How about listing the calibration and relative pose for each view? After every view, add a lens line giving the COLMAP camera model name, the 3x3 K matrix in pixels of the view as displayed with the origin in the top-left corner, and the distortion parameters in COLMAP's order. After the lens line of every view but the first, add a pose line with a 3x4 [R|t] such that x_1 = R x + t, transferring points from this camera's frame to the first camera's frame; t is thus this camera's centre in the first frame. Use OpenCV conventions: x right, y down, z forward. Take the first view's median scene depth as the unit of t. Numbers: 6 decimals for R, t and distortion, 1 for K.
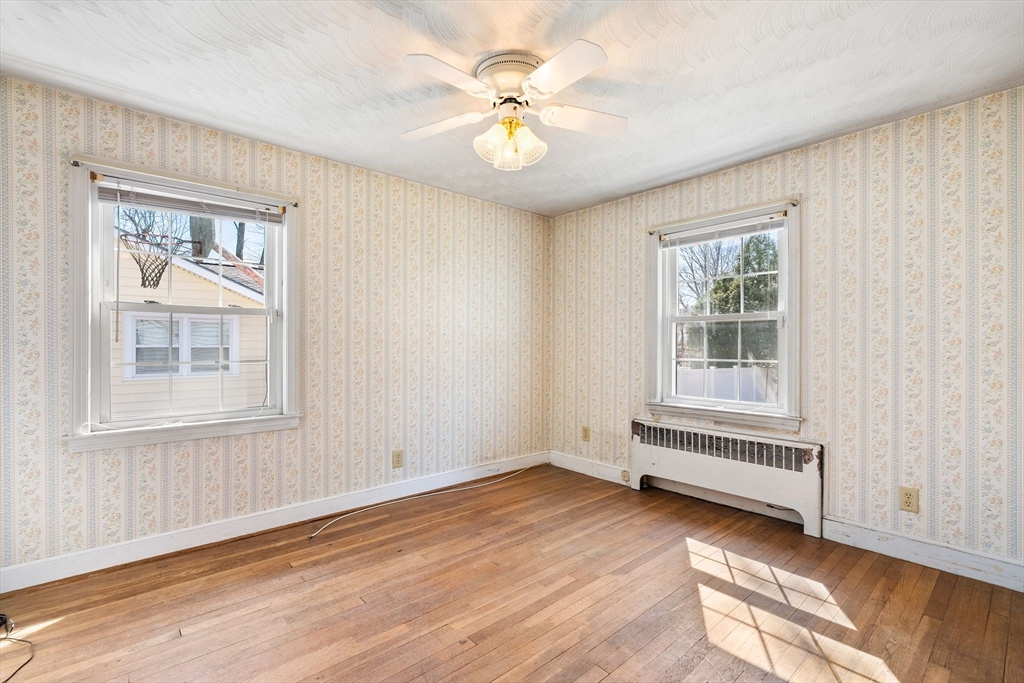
lens RADIAL K [[453.7, 0, 513.0], [0, 453.7, 346.5], [0, 0, 1]] dist [-0.000103, 0.000195]
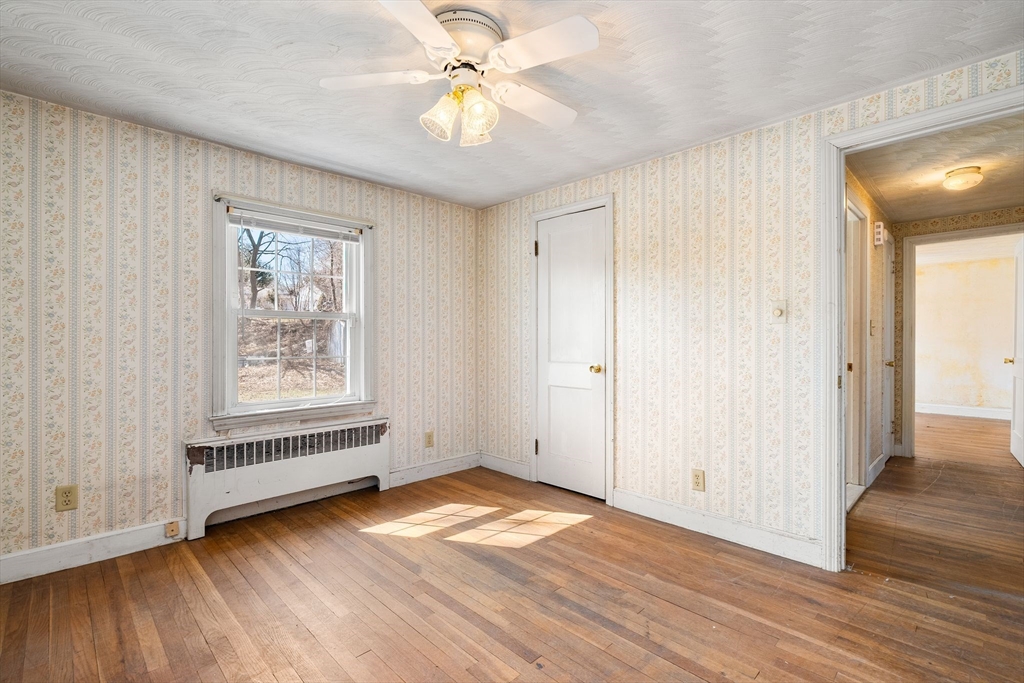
lens RADIAL K [[458.4, 0, 512.0], [0, 458.4, 341.5], [0, 0, 1]] dist [-0.003266, -0.000008]
pose [[-0.034398, -0.004944, 0.999396, -0.600321], [0.004056, 0.999979, 0.005087, -0.008982], [-0.999400, 0.004229, -0.034377, 0.626795]]
